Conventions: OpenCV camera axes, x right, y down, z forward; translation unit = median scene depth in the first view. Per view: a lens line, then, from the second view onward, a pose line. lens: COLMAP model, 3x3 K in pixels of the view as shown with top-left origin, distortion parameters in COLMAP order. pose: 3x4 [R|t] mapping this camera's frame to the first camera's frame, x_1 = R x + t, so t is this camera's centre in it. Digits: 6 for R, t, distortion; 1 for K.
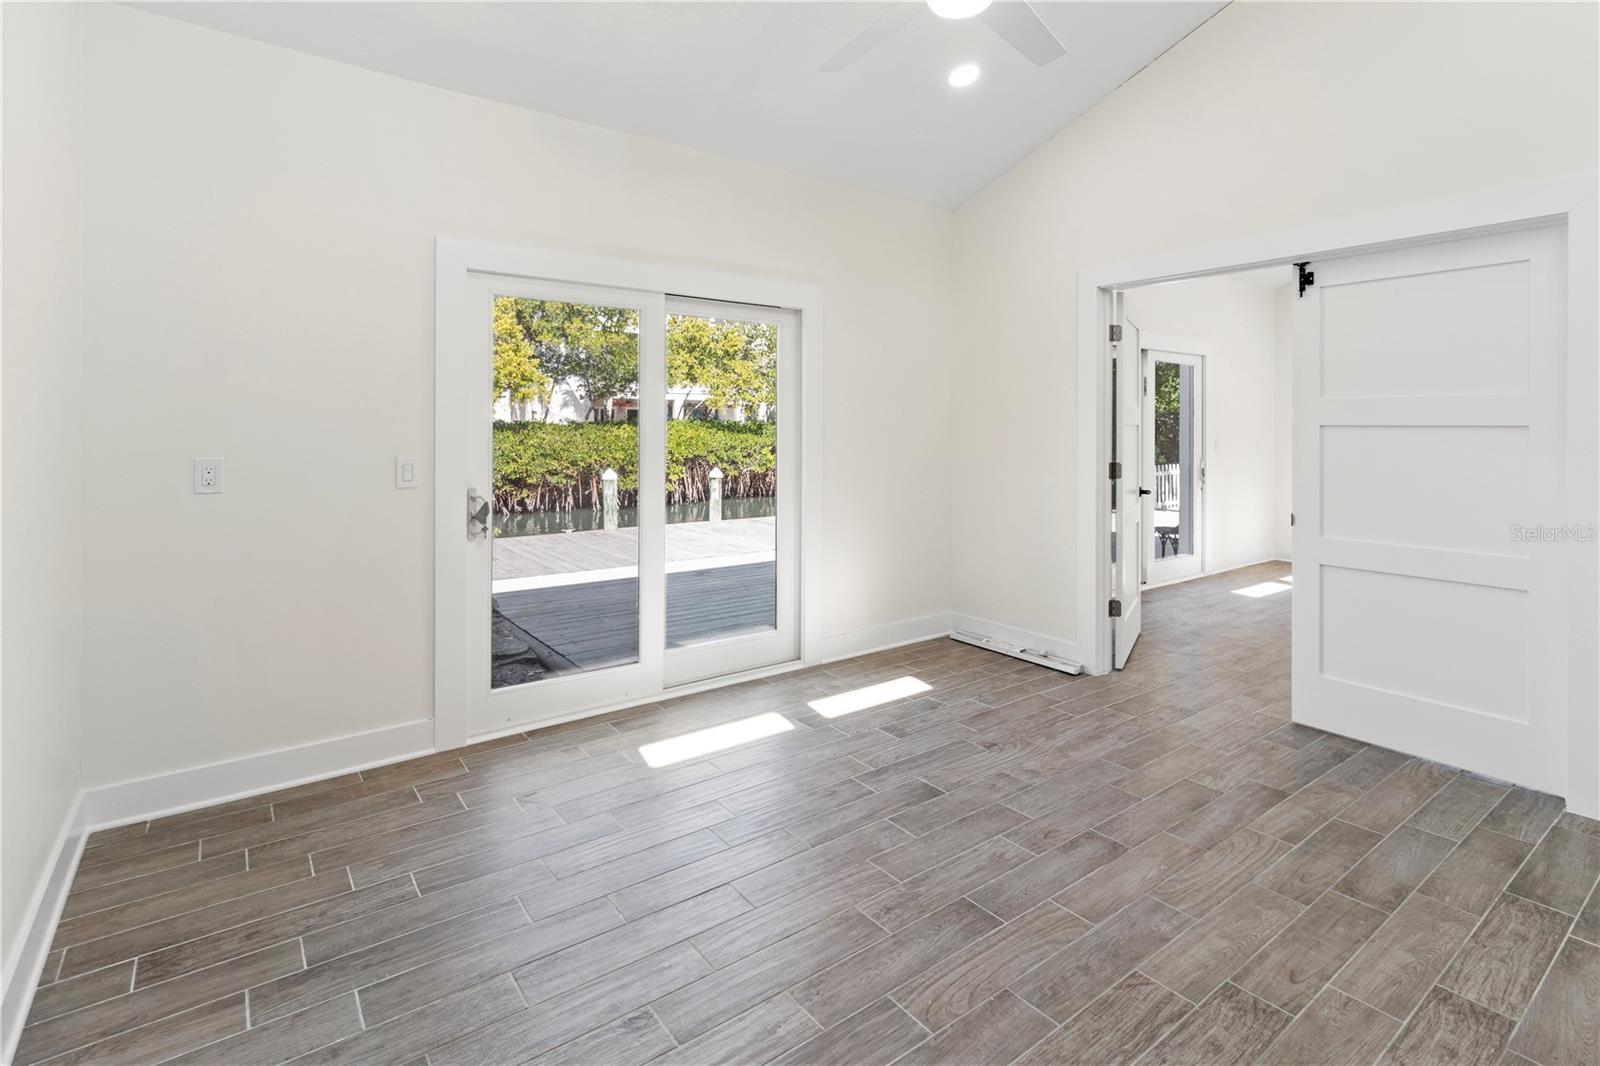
lens RADIAL K [[776.2, 0, 829.1], [0, 776.2, 450.6], [0, 0, 1]] dist [0.000481, -0.000752]
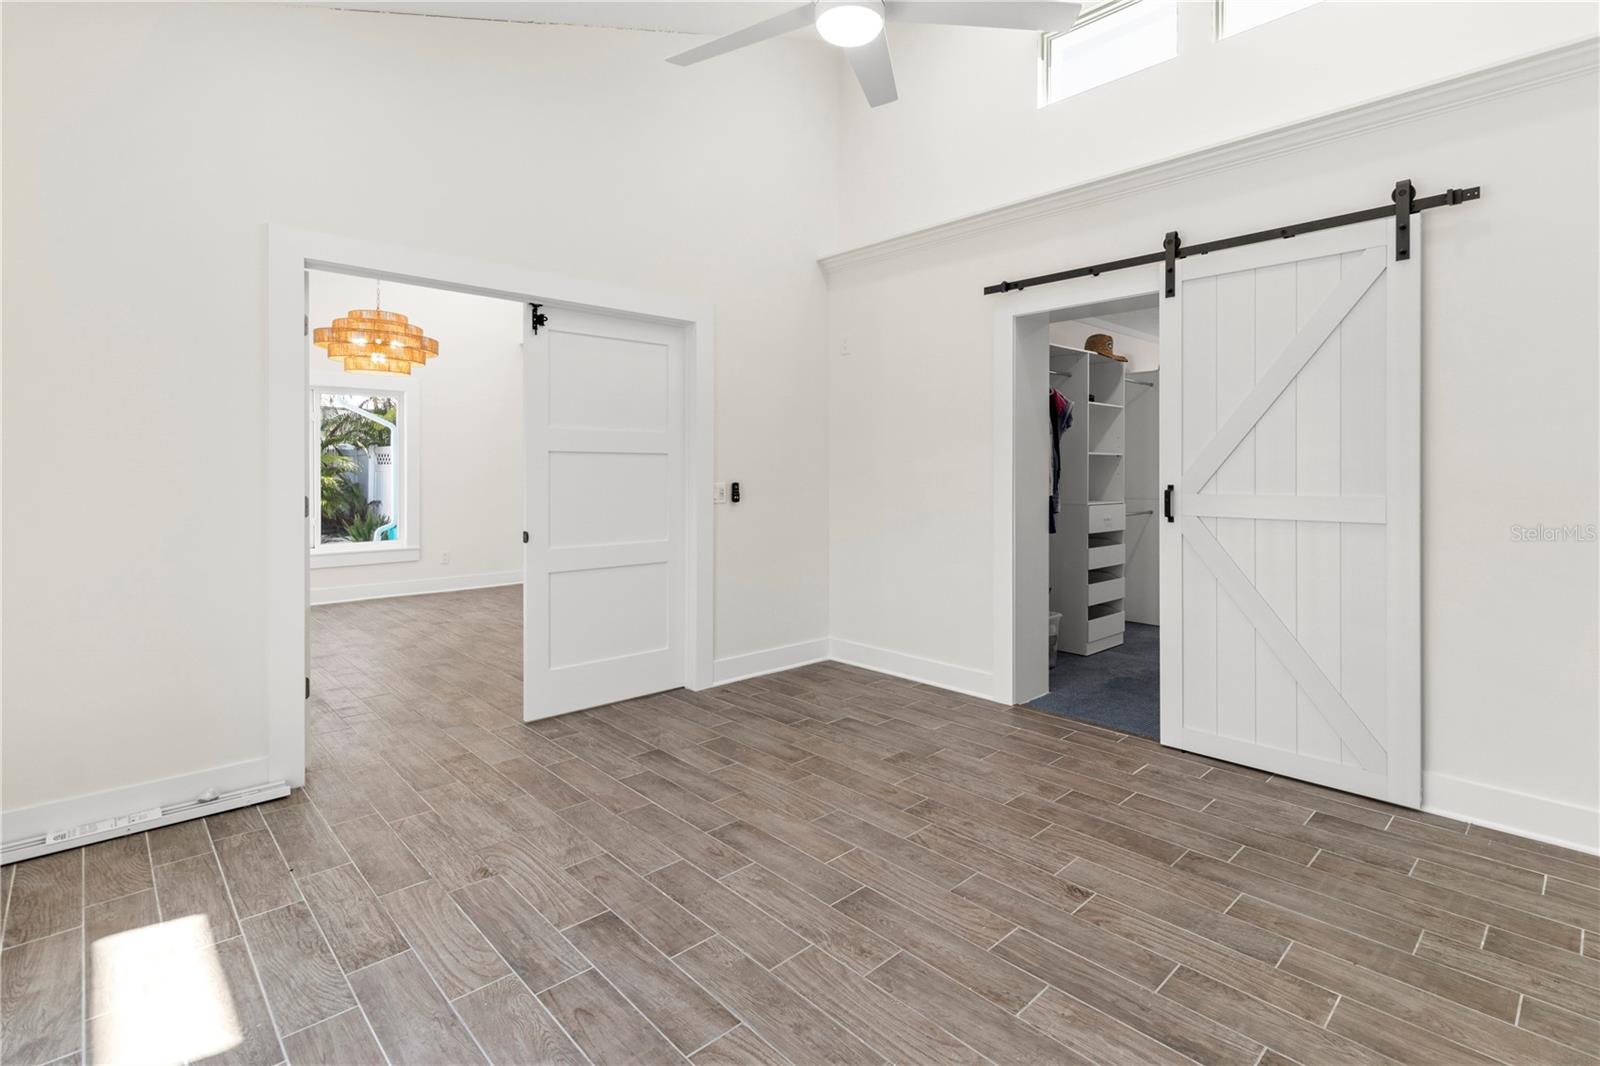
lens RADIAL K [[766.6, 0, 817.2], [0, 766.6, 489.6], [0, 0, 1]] dist [0.001160, -0.000029]
pose [[-0.104831, -0.031029, 0.994006, -0.672347], [0.026219, 0.999079, 0.033953, -0.004850], [-0.994144, 0.029621, -0.103921, 0.920054]]
